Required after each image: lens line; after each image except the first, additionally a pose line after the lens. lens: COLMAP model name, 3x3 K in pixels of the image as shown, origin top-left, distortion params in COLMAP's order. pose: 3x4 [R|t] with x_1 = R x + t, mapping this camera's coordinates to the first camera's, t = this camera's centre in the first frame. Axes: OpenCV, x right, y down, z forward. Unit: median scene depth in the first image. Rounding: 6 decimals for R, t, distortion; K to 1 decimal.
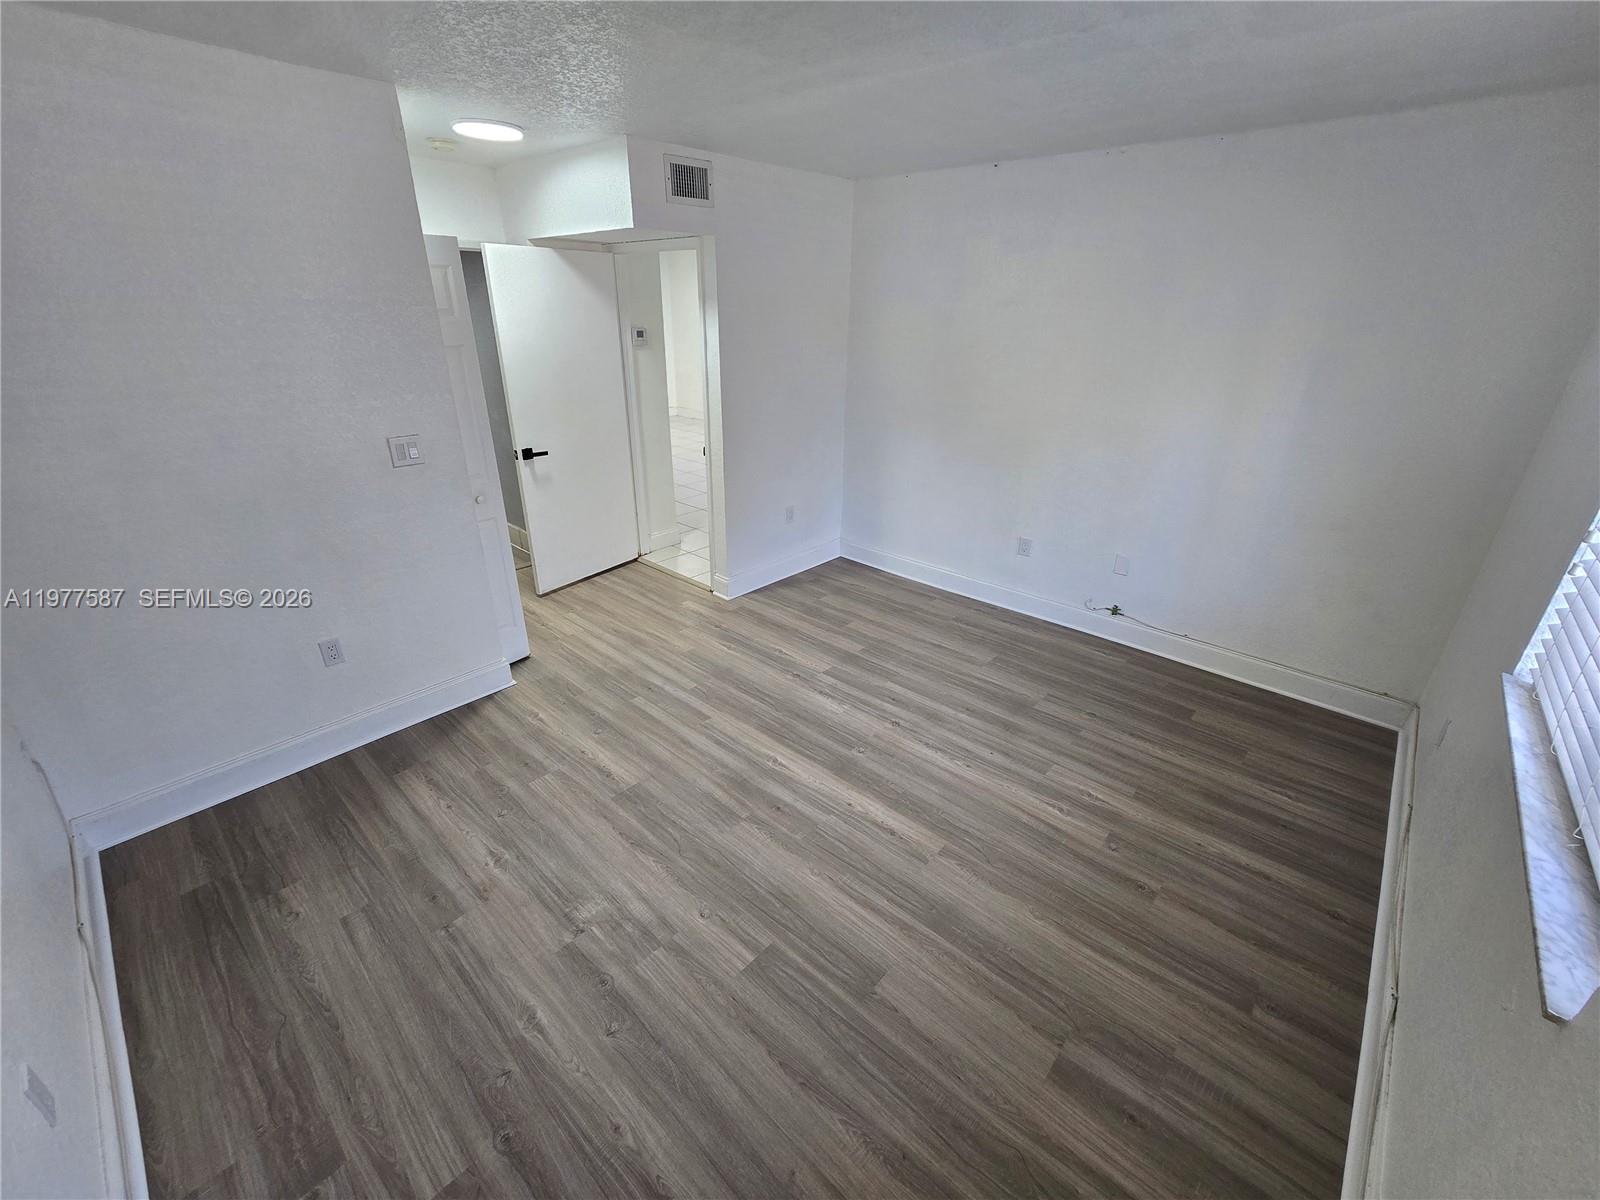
lens RADIAL K [[658.6, 0, 793.9], [0, 658.6, 592.2], [0, 0, 1]] dist [-0.006806, 0.001158]
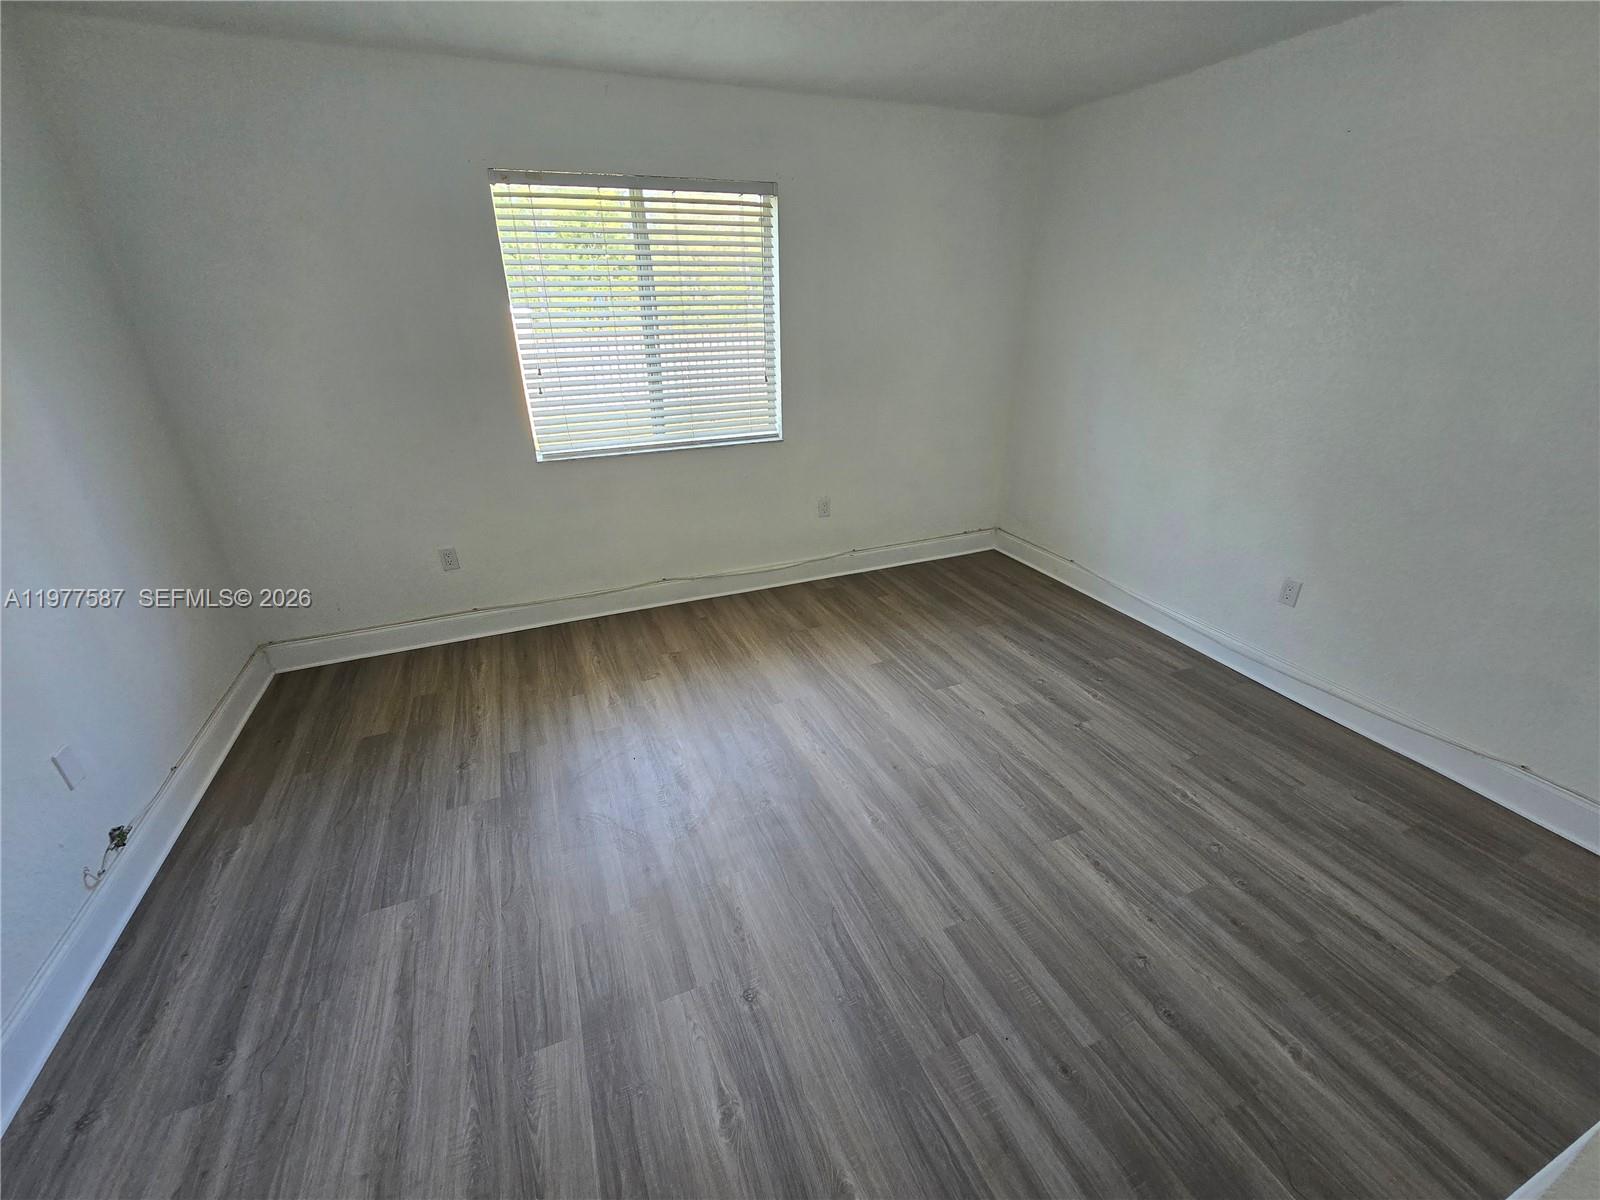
lens RADIAL K [[658.6, 0, 793.9], [0, 658.6, 592.2], [0, 0, 1]] dist [-0.006806, 0.001158]
pose [[-0.905537, -0.177075, 0.385548, -0.214557], [0.168756, 0.683429, 0.710244, -0.553645], [-0.389261, 0.708216, -0.588988, 1.431042]]
